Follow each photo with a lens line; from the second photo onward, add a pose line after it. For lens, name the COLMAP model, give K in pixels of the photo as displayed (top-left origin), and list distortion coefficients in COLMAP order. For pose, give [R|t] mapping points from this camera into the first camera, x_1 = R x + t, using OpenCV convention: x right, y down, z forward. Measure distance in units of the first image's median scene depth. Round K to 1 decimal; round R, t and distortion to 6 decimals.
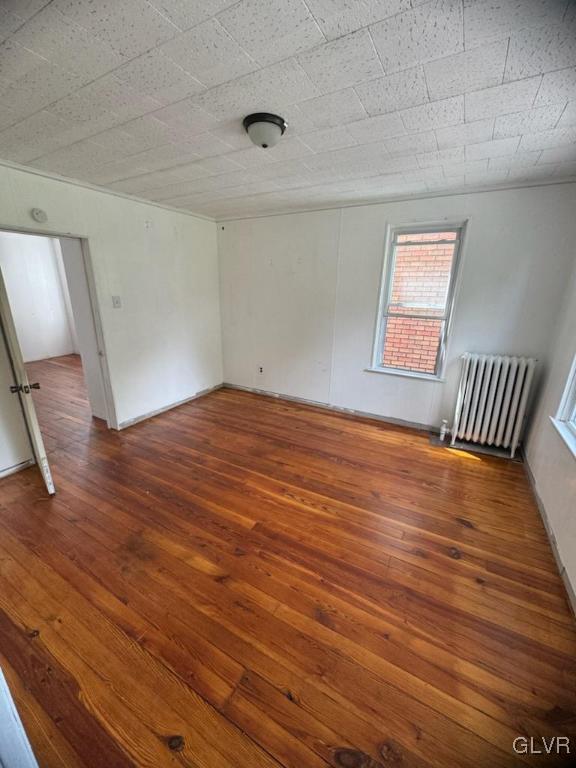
lens RADIAL K [[307.9, 0, 288.0], [0, 307.9, 384.0], [0, 0, 1]] dist [-0.000214, -0.000172]
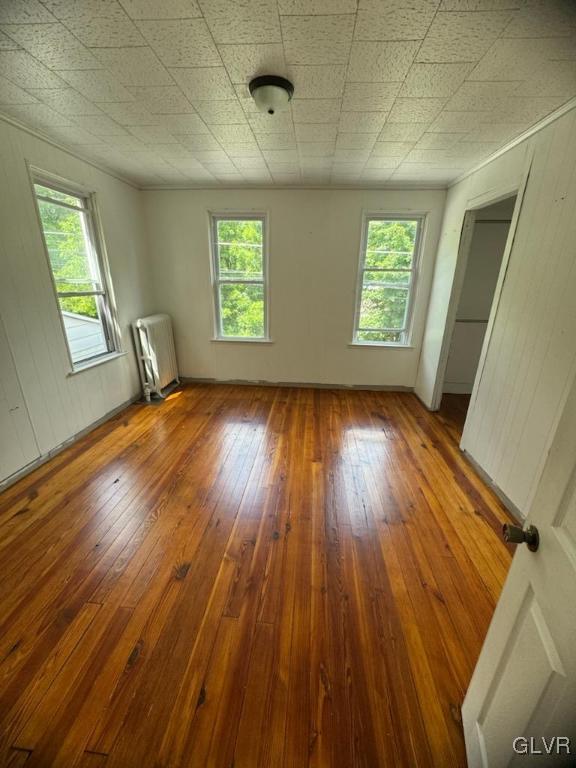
lens RADIAL K [[307.9, 0, 288.0], [0, 307.9, 384.0], [0, 0, 1]] dist [-0.000214, -0.000172]
pose [[-0.426012, -0.321292, 0.845745, -0.728214], [0.237727, 0.862214, 0.447294, -0.285286], [-0.872926, 0.391609, -0.290934, 0.968790]]
